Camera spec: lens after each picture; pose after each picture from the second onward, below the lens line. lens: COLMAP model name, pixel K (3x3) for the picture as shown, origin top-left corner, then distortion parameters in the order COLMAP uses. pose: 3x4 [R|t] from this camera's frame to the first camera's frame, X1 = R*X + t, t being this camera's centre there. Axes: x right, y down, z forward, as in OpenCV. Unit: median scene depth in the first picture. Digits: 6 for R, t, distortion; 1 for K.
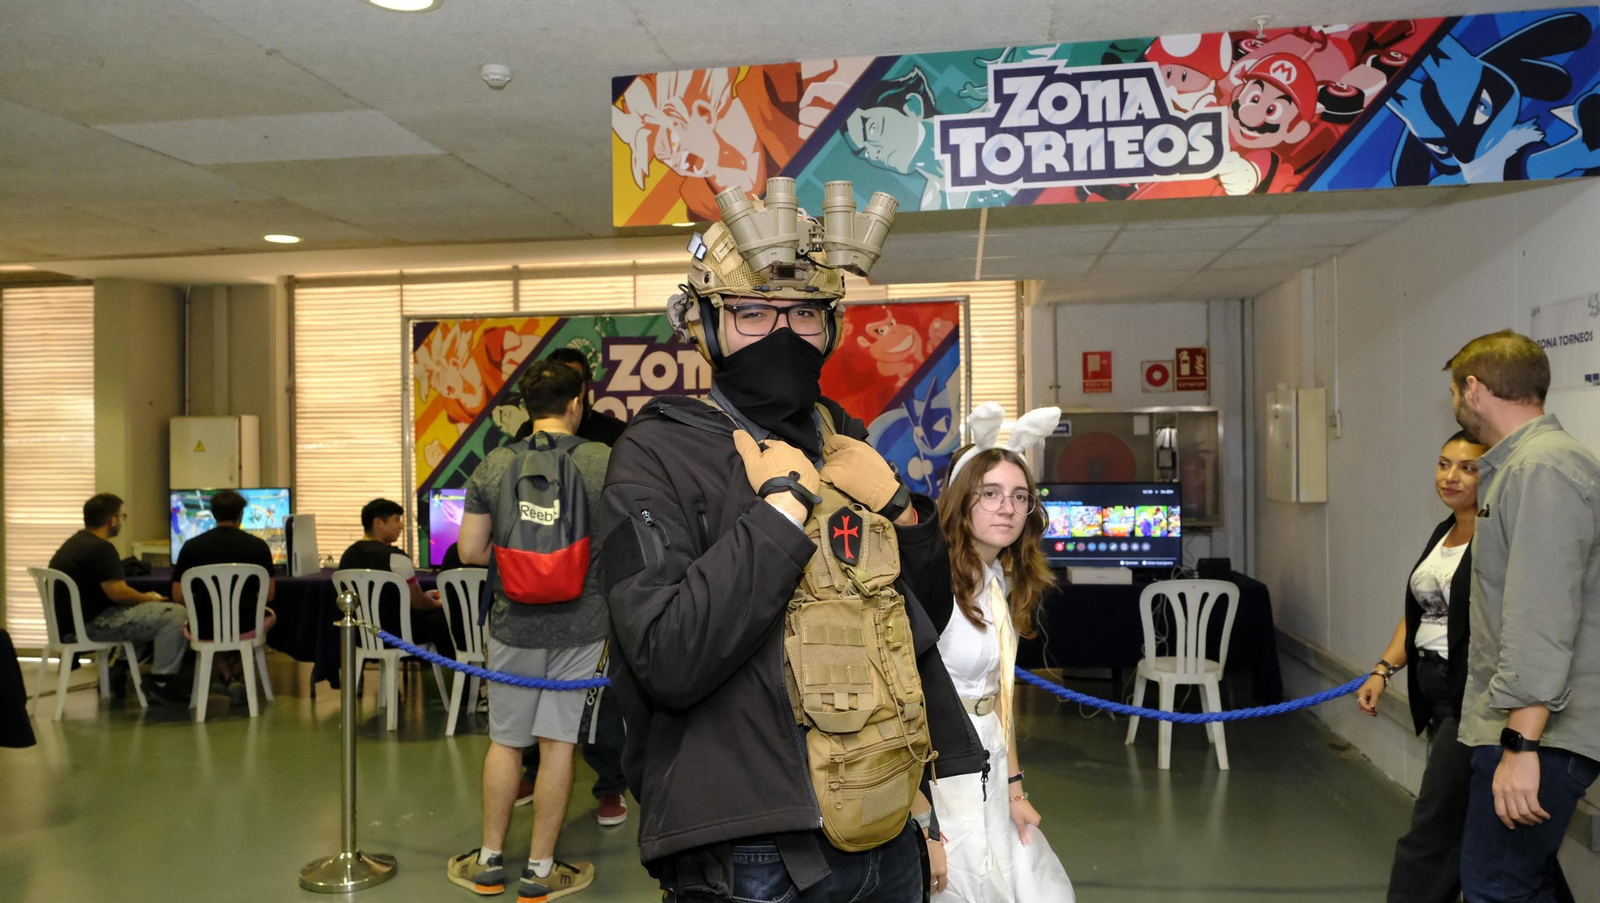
lens RADIAL K [[1082.0, 0, 800.0], [0, 1082.0, 451.5], [0, 0, 1]] dist [-0.022515, 0.001265]
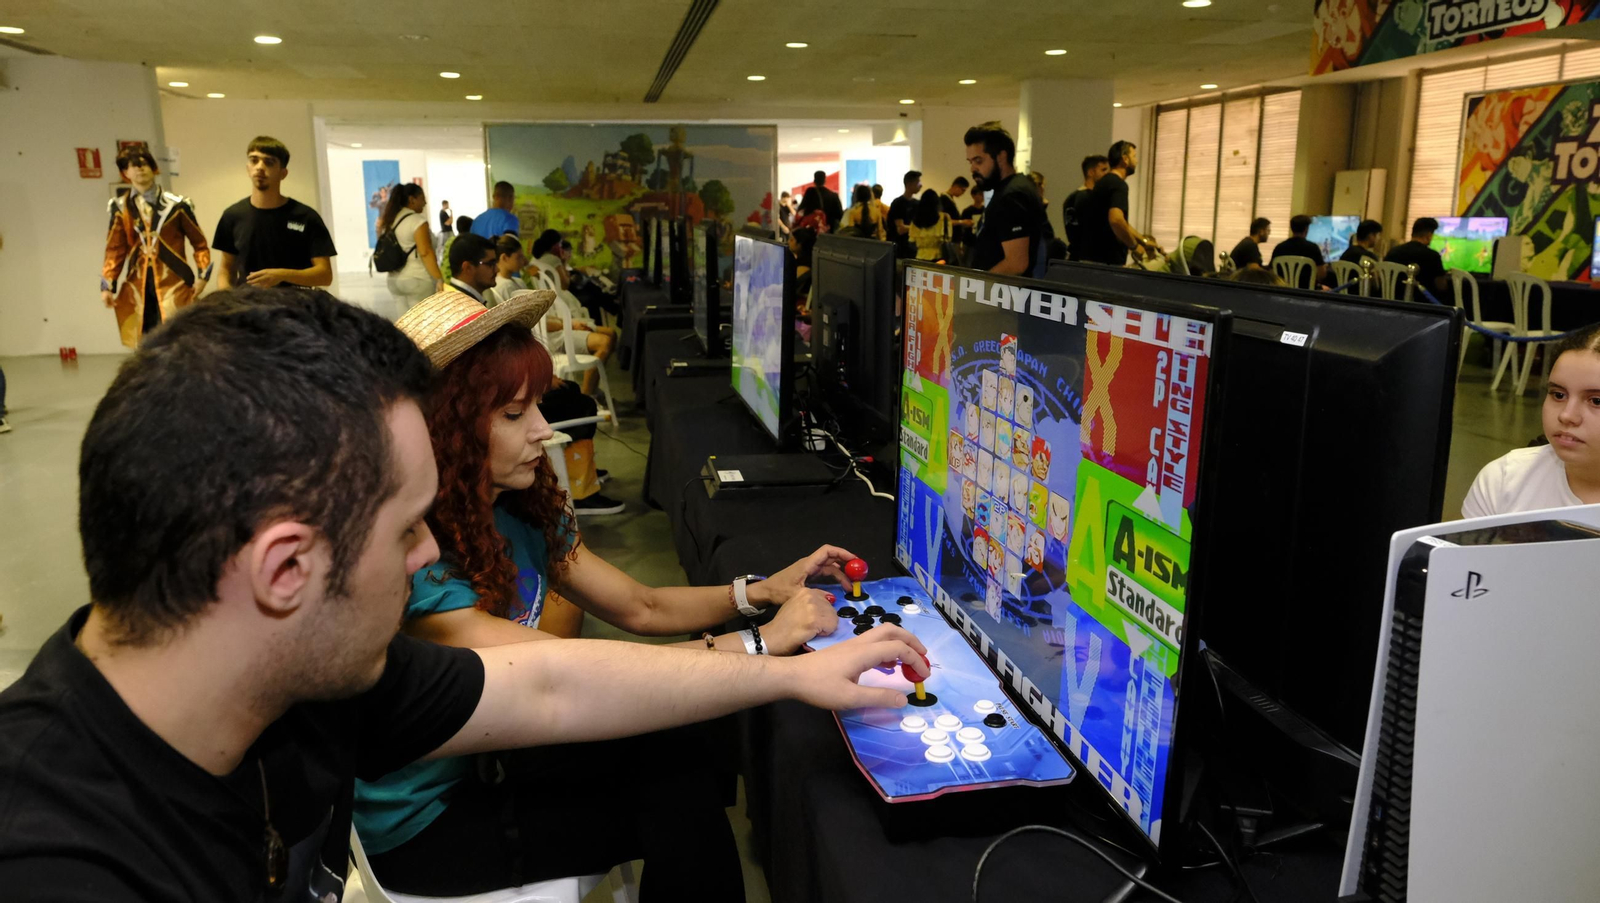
lens RADIAL K [[1082.0, 0, 800.0], [0, 1082.0, 451.5], [0, 0, 1]] dist [-0.022515, 0.001265]
pose [[0.332253, 0.209454, -0.919639, 0.735880], [0.005257, 0.974604, 0.223872, 0.012446], [0.943176, -0.079217, 0.322714, -0.307078]]
